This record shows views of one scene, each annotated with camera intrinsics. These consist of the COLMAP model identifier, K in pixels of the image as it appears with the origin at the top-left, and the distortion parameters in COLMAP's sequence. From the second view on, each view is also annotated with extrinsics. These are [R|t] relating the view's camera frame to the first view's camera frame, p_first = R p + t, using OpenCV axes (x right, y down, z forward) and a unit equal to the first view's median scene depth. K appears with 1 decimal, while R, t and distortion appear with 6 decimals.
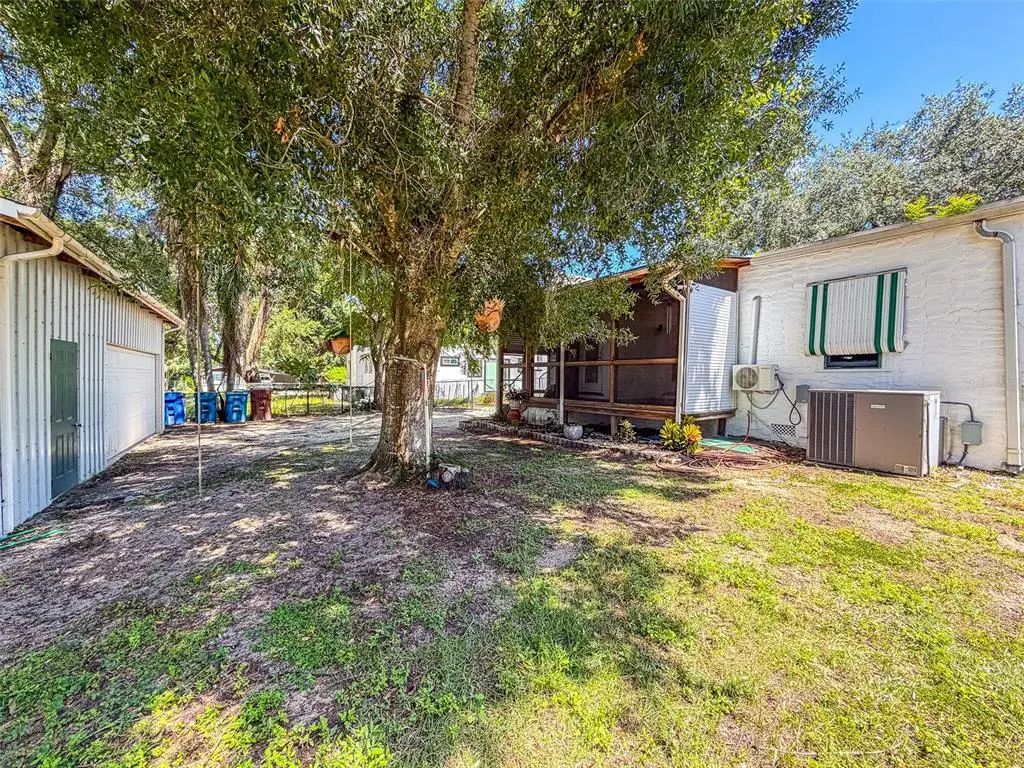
lens RADIAL K [[410.5, 0, 512.0], [0, 410.5, 384.0], [0, 0, 1]] dist [0.000892, 0.000304]
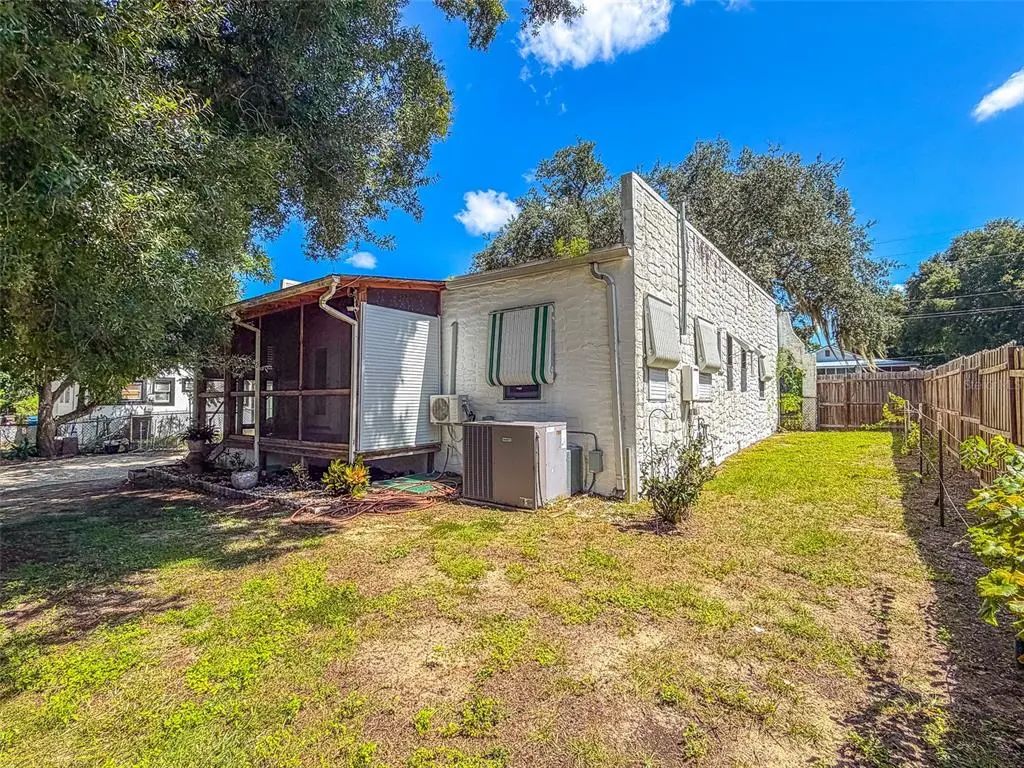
lens RADIAL K [[476.6, 0, 512.0], [0, 476.6, 384.0], [0, 0, 1]] dist [-0.001646, -0.000490]
pose [[0.946571, -0.001763, 0.322490, 0.445640], [0.018112, 0.998697, -0.047703, -0.020681], [-0.321986, 0.050995, 0.945370, -0.082011]]
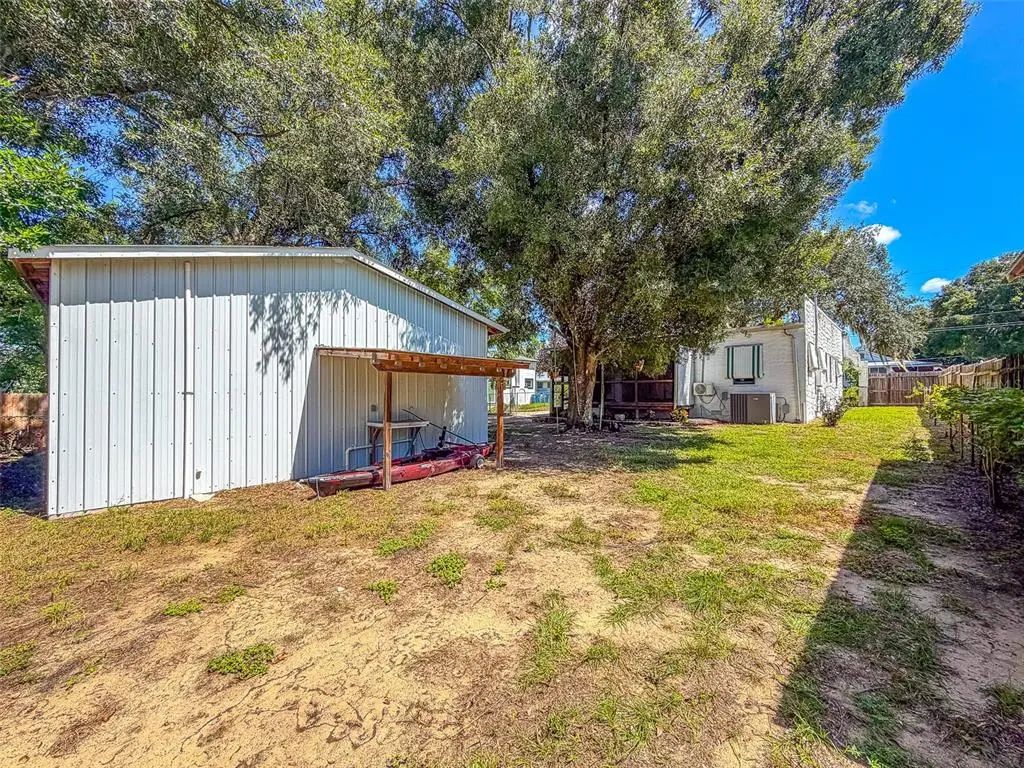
lens RADIAL K [[410.5, 0, 512.0], [0, 410.5, 384.0], [0, 0, 1]] dist [0.000892, 0.000304]
pose [[0.975491, -0.002628, 0.220024, -0.989228], [0.012126, 0.999051, -0.041828, 0.042577], [-0.219706, 0.043471, 0.974597, -1.001934]]
